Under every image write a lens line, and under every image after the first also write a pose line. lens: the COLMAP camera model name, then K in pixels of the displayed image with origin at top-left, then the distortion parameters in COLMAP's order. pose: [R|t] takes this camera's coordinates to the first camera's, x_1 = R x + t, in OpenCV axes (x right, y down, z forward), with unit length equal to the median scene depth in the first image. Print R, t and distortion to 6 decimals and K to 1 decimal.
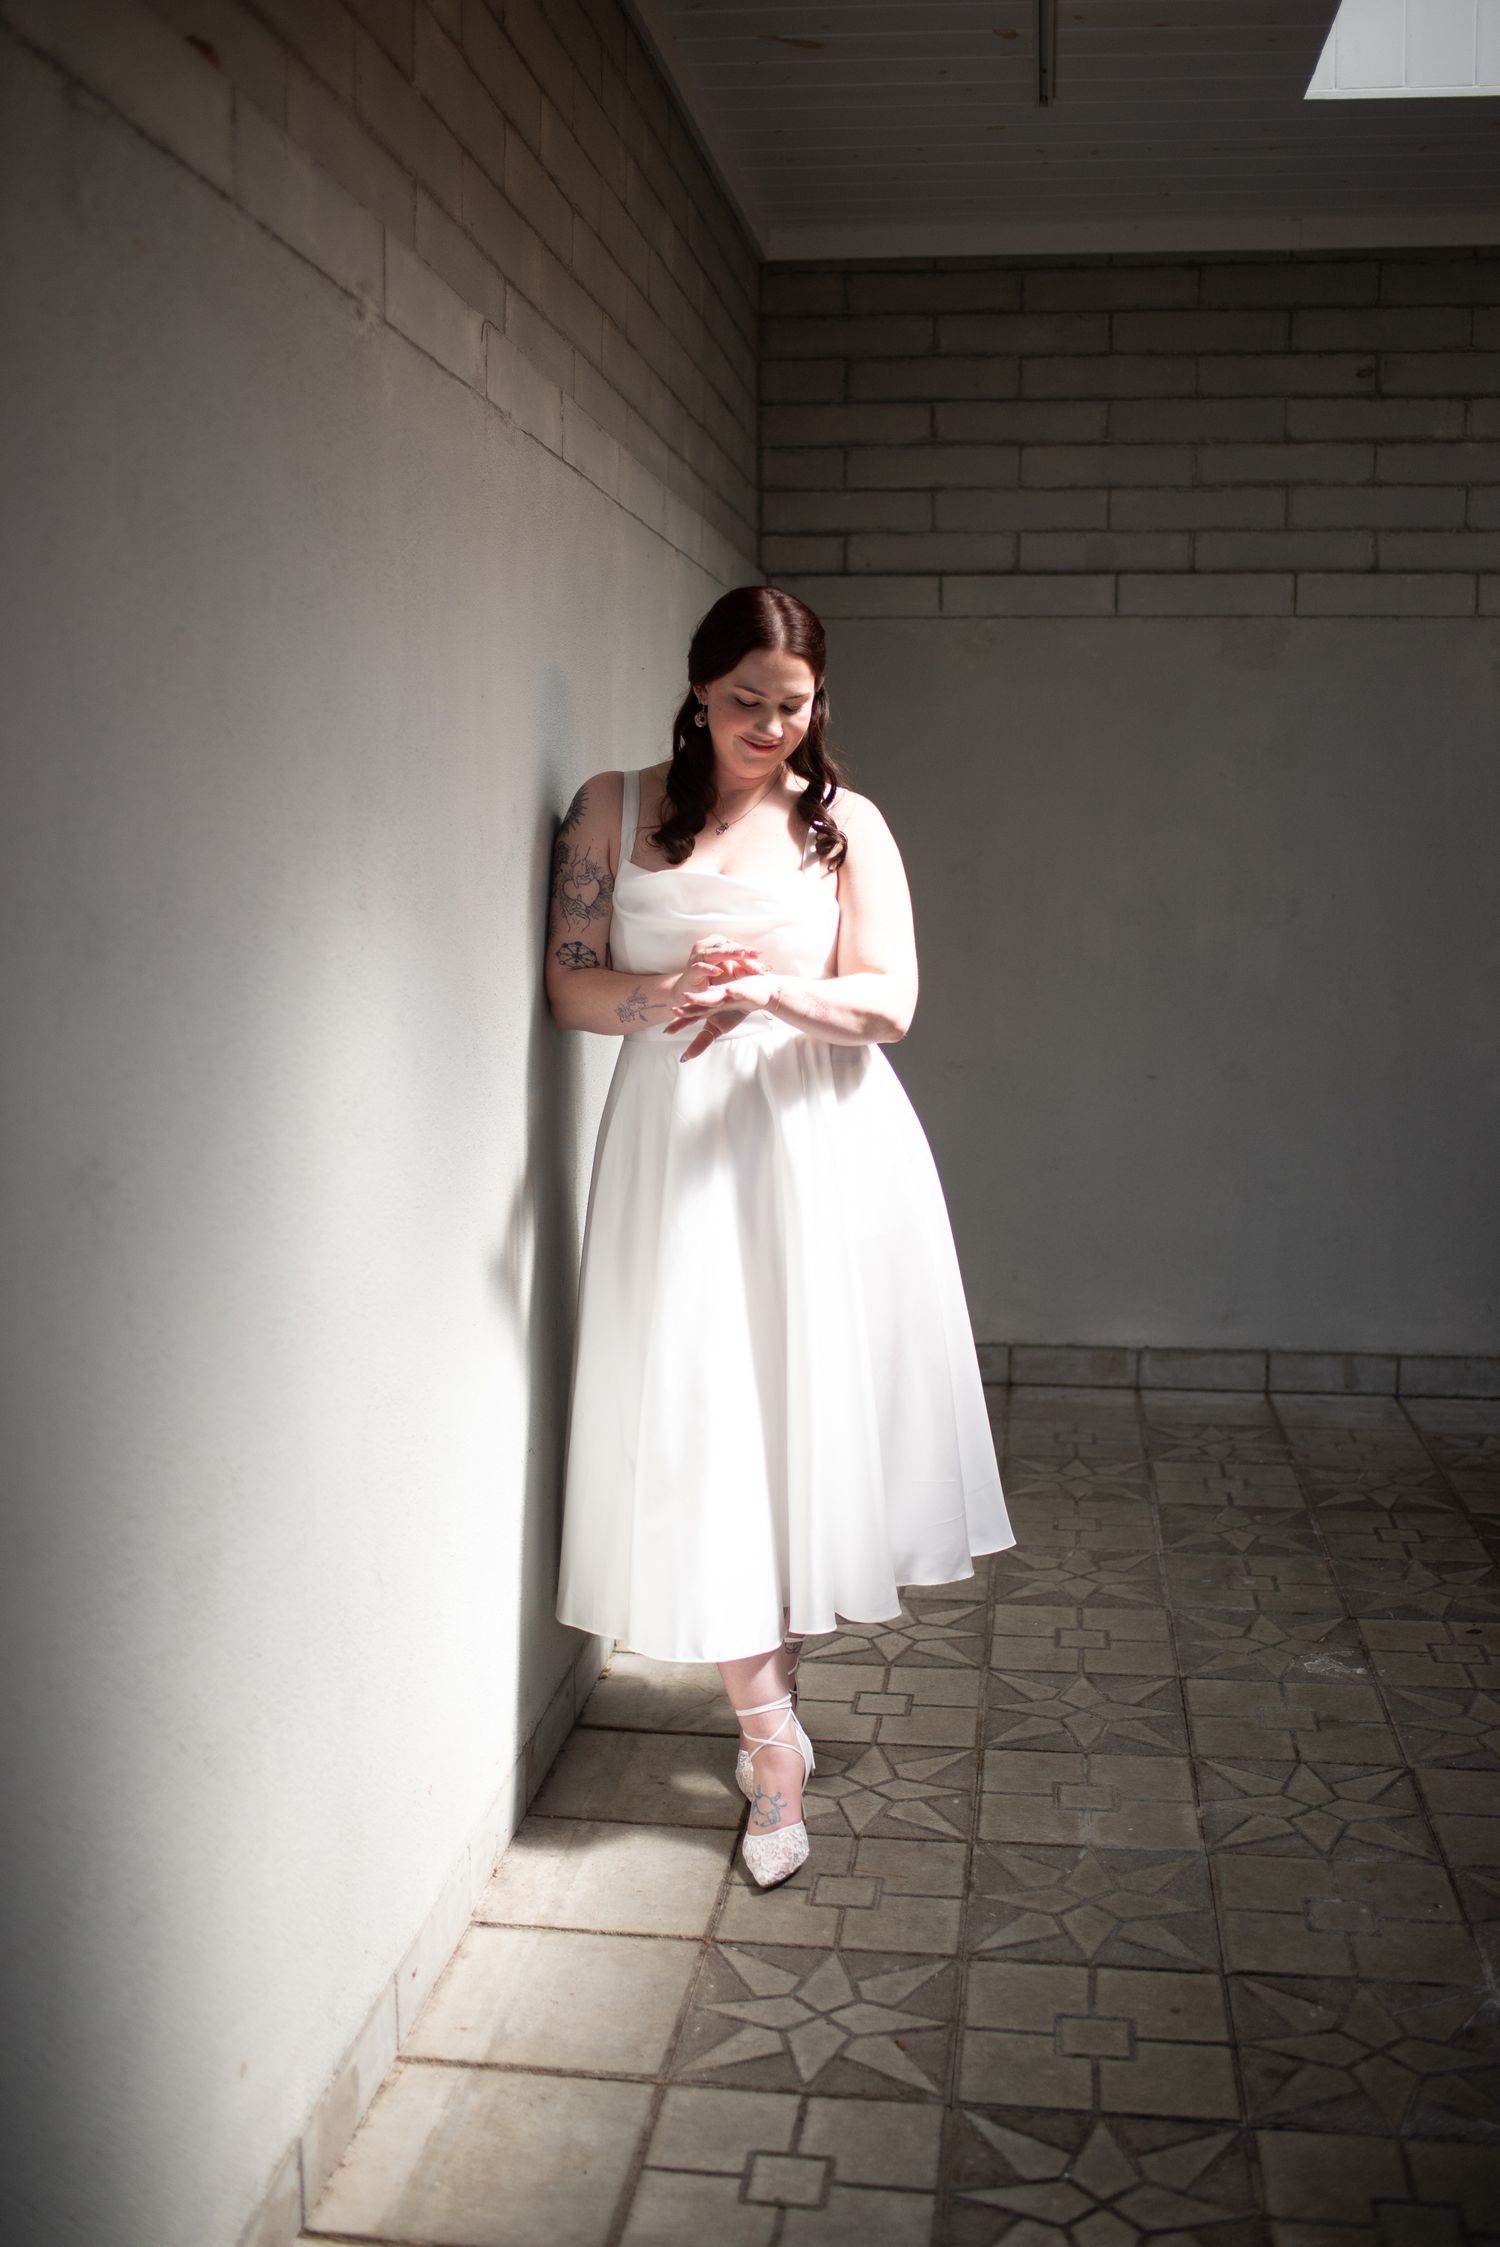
lens RADIAL K [[2166.8, 0, 745.2], [0, 2166.8, 1123.2], [0, 0, 1]] dist [-0.101728, 0.098925]
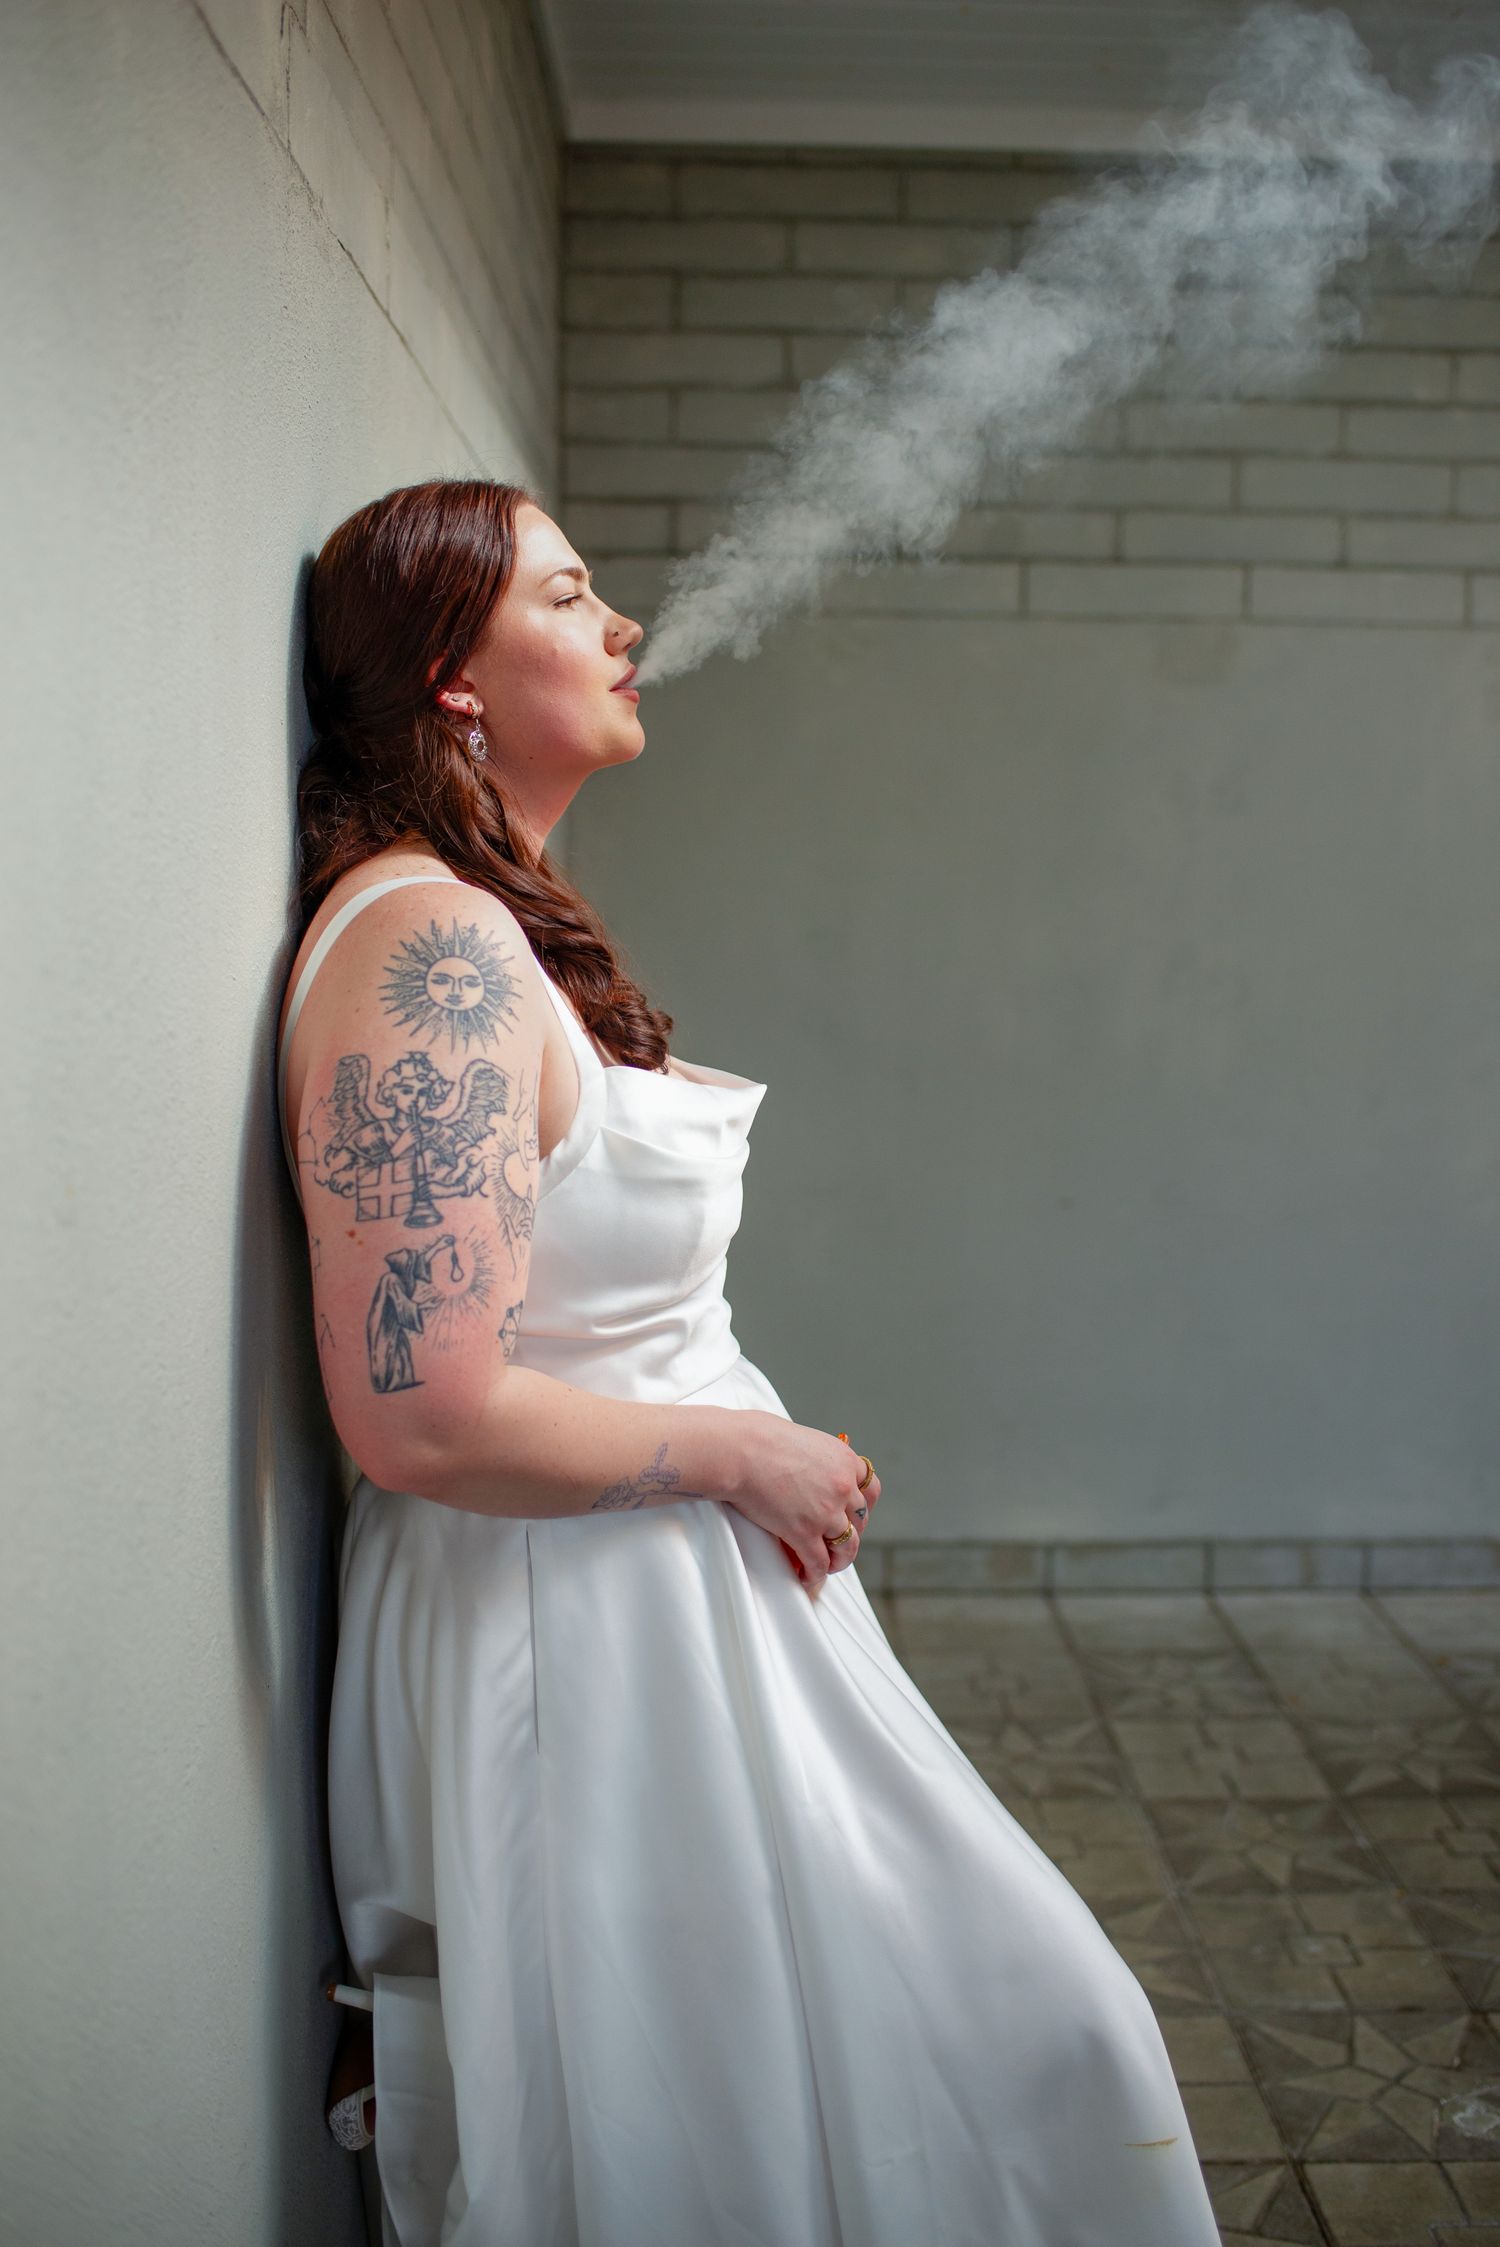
lens RADIAL K [[2166.8, 0, 745.2], [0, 2166.8, 1123.2], [0, 0, 1]] dist [-0.101728, 0.098925]
pose [[0.988778, -0.011717, 0.148932, -0.046619], [0.012898, 0.999893, -0.006965, -0.048935], [-0.148834, 0.008807, 0.988823, 0.250494]]
